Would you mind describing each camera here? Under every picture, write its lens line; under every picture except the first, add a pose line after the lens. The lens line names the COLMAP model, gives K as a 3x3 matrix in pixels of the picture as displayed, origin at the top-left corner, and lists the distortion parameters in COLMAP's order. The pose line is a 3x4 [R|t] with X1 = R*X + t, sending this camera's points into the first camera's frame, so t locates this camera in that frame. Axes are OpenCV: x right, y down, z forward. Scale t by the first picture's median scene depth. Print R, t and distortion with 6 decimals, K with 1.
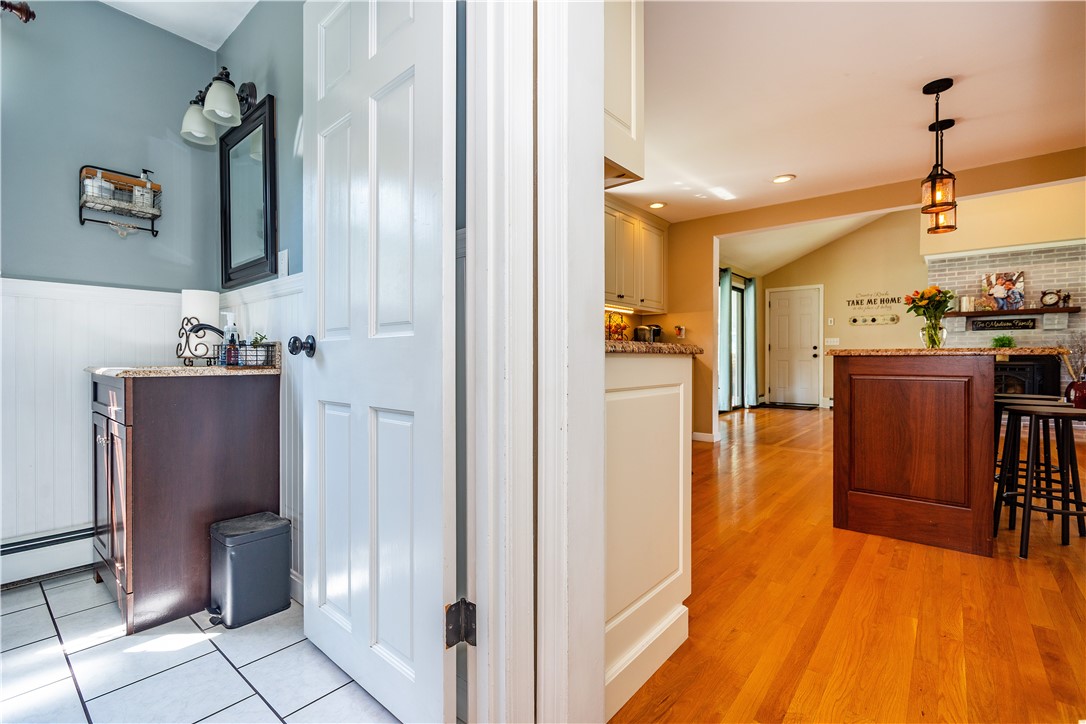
lens RADIAL K [[490.2, 0, 541.7], [0, 490.2, 361.6], [0, 0, 1]] dist [0.001177, 0.000207]
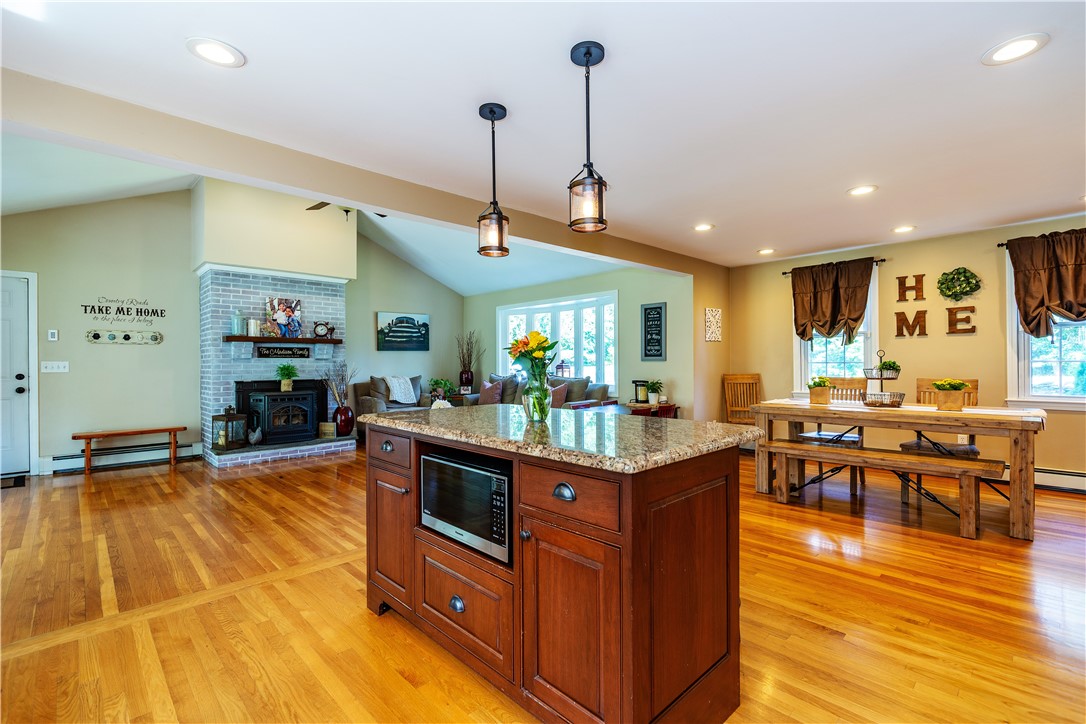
lens RADIAL K [[490.2, 0, 541.4], [0, 490.2, 362.1], [0, 0, 1]] dist [0.001177, 0.000207]
pose [[0.113817, 0.000945, 0.993501, 0.045203], [0.013567, 0.999905, -0.002505, -0.047448], [-0.993409, 0.013764, 0.113793, 0.393327]]
